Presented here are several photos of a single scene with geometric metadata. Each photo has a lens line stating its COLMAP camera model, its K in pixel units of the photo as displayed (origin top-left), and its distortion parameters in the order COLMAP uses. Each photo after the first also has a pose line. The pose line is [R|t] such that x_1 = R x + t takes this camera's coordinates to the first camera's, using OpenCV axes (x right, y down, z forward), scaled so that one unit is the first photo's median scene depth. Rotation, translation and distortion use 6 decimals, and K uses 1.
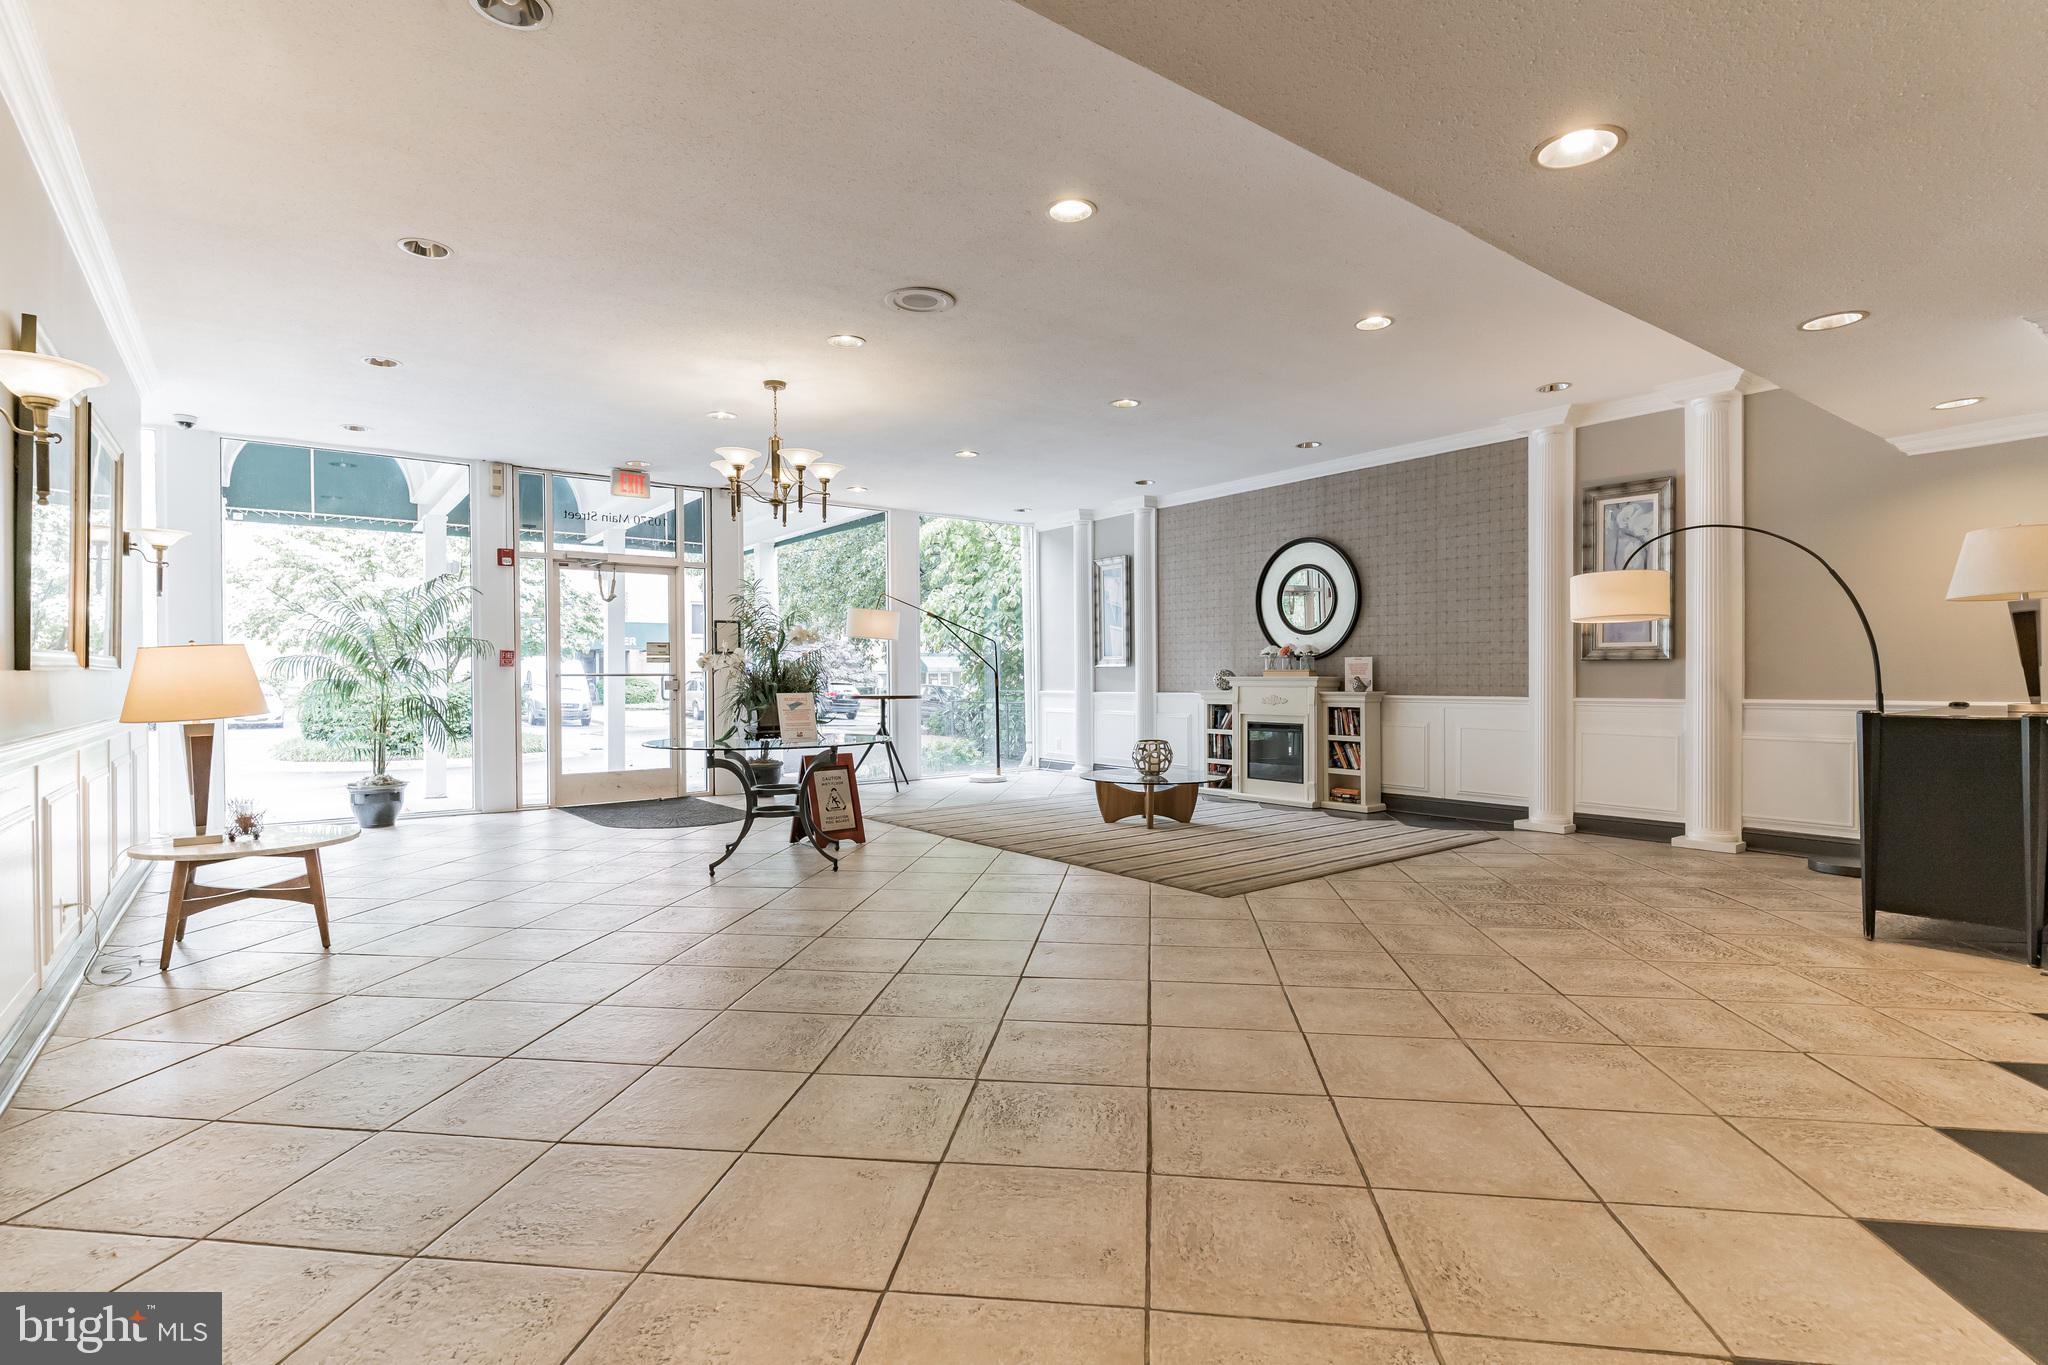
lens RADIAL K [[977.4, 0, 1024.2], [0, 977.4, 677.3], [0, 0, 1]] dist [0.000845, -0.000952]
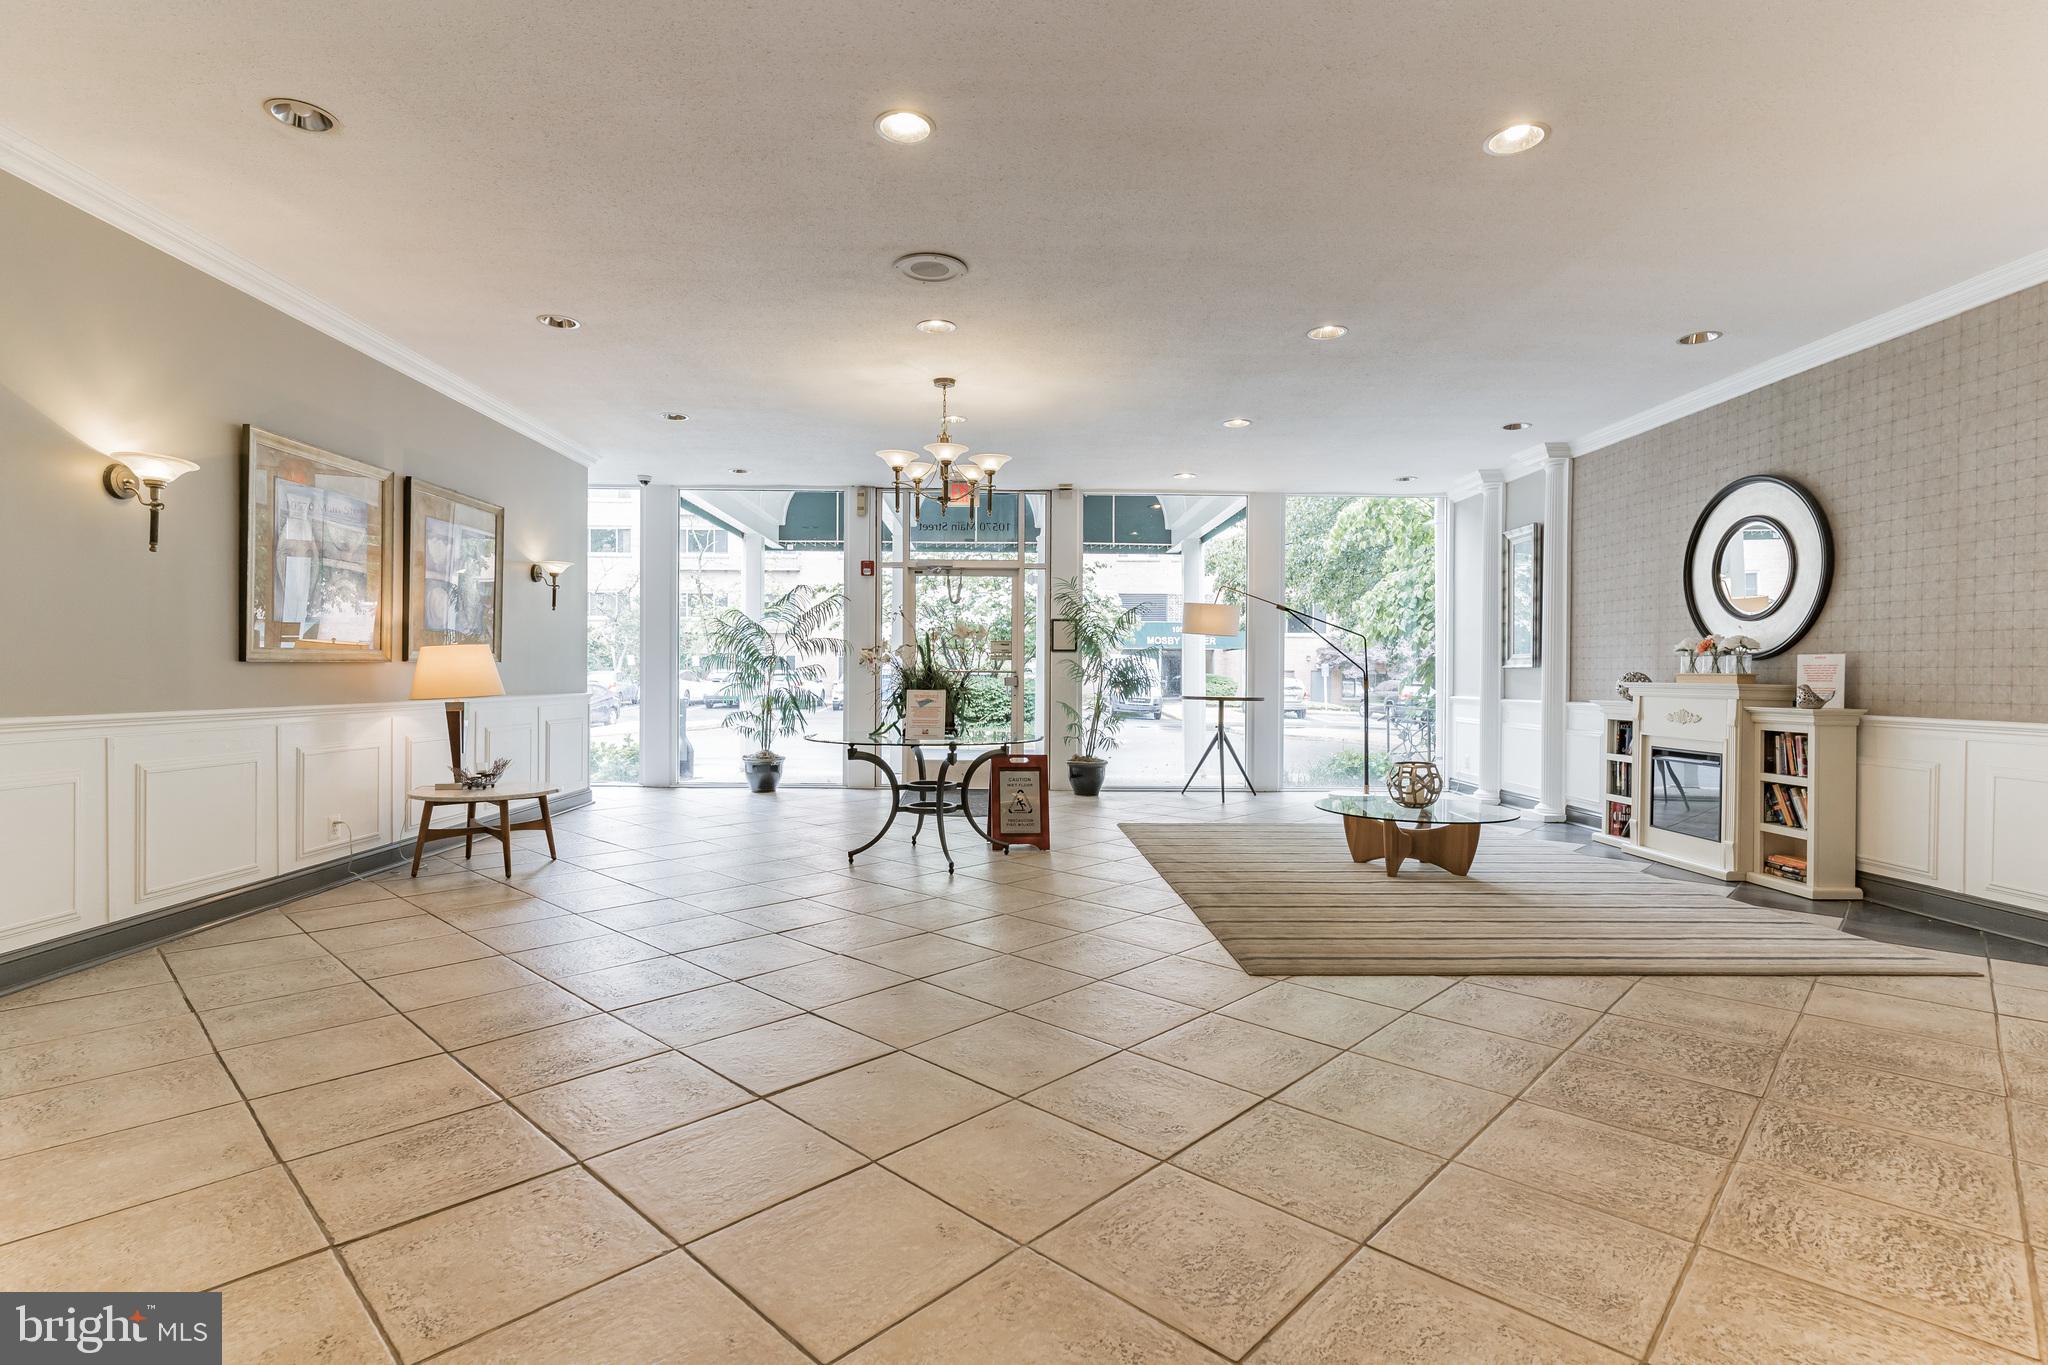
lens RADIAL K [[977.4, 0, 1011.6], [0, 977.4, 680.0], [0, 0, 1]] dist [0.000845, -0.000952]
pose [[0.808273, 0.015068, -0.588615, 0.290727], [-0.012834, 0.999886, 0.007974, -0.002223], [0.588668, 0.001109, 0.808374, 0.170531]]
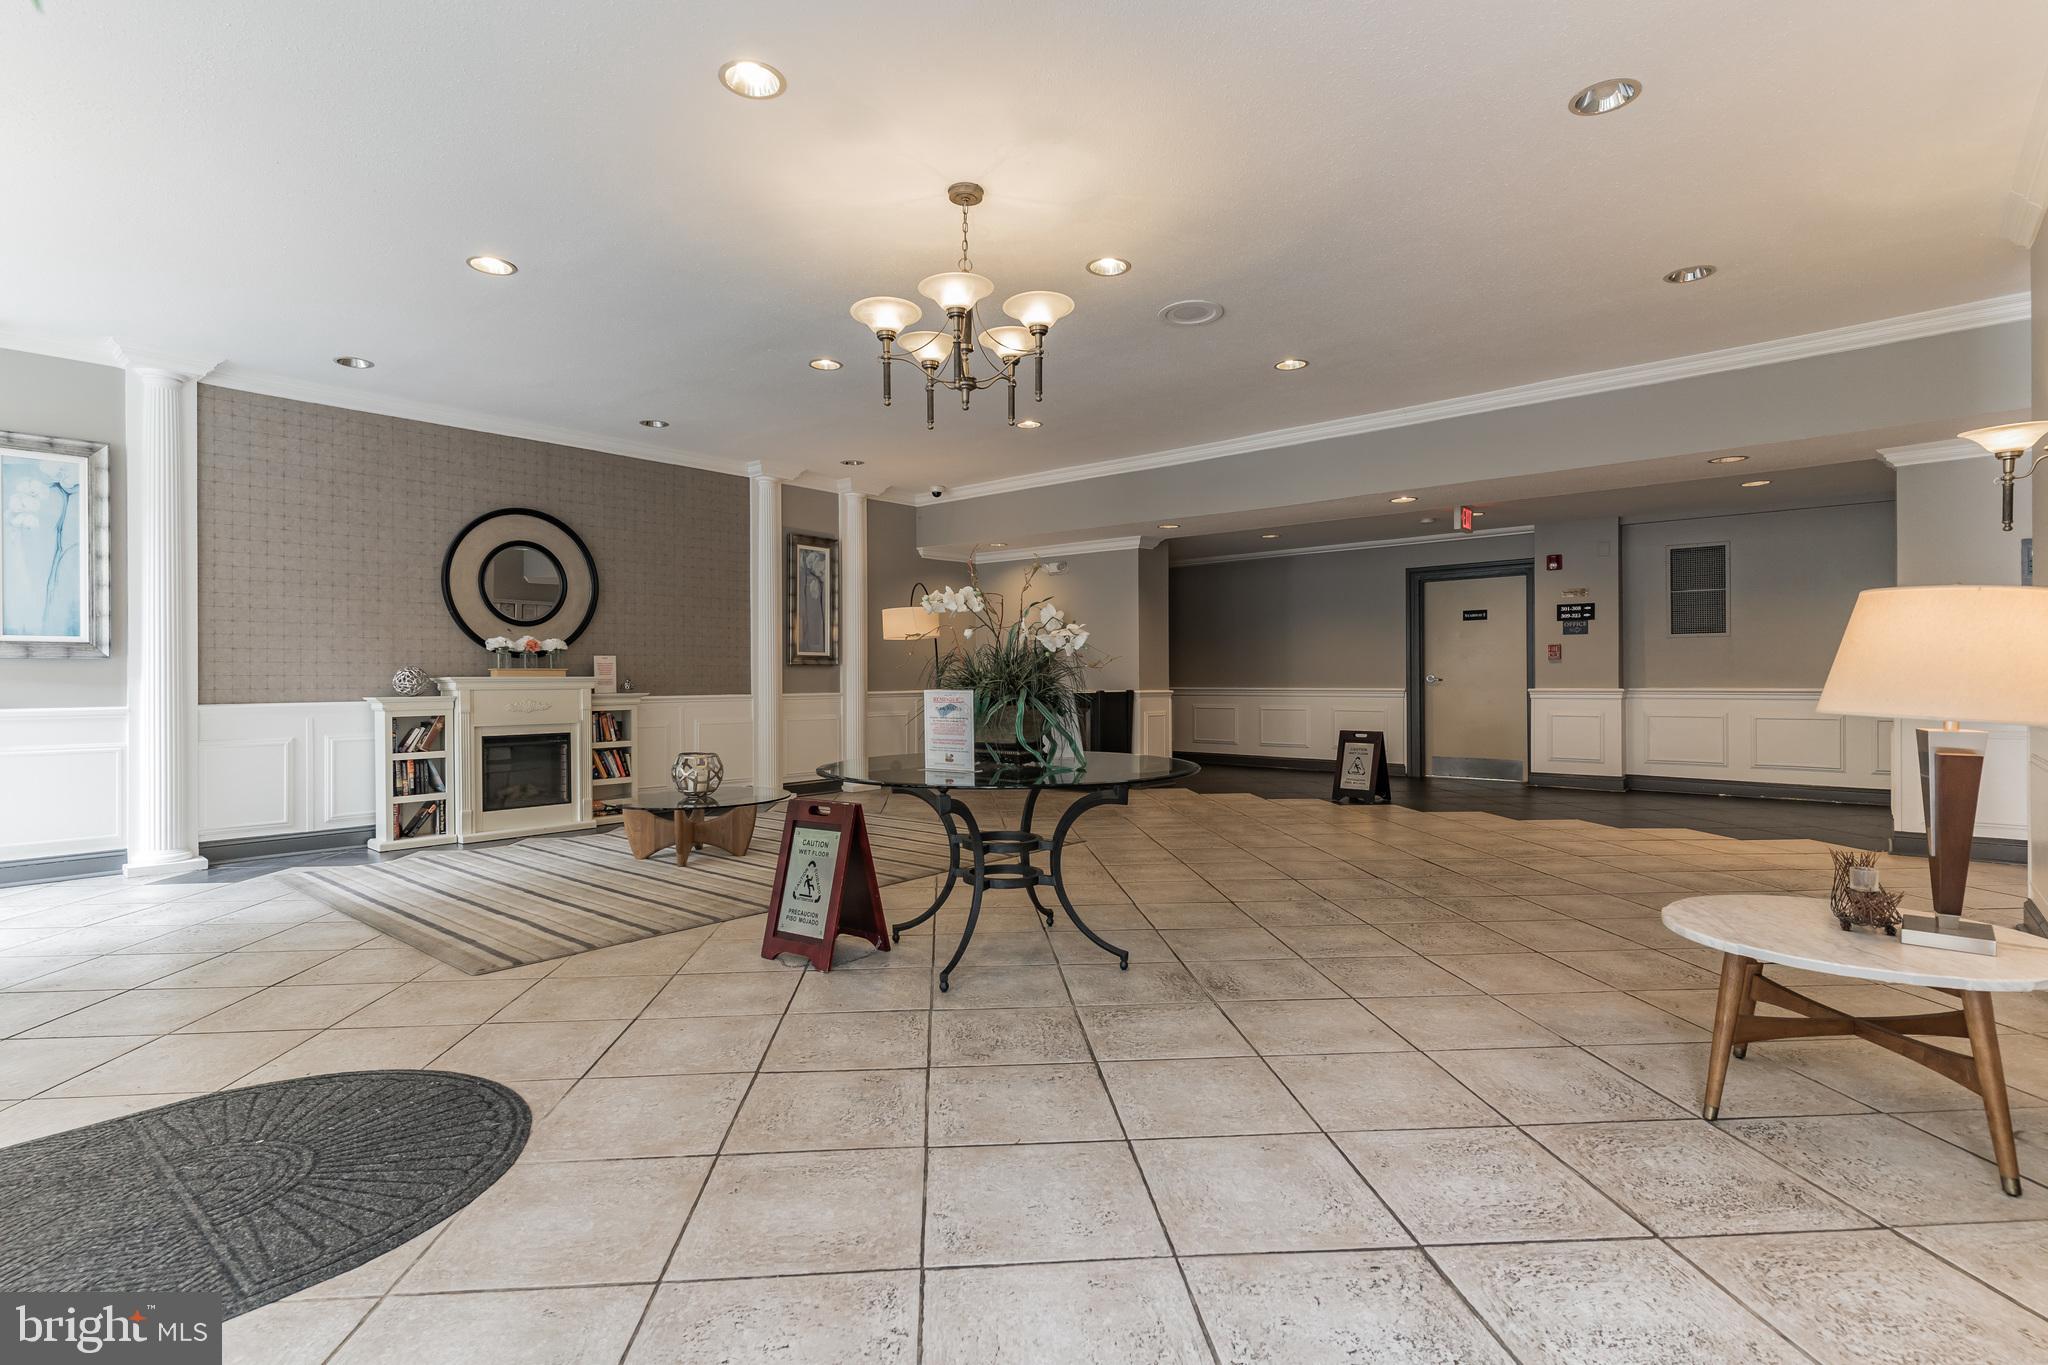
lens RADIAL K [[977.4, 0, 1010.5], [0, 977.4, 678.0], [0, 0, 1]] dist [0.000845, -0.000952]
pose [[-0.189170, 0.000280, 0.981944, -0.635420], [0.001168, 0.999999, -0.000060, 0.000697], [-0.981944, 0.001135, -0.189170, 0.799034]]
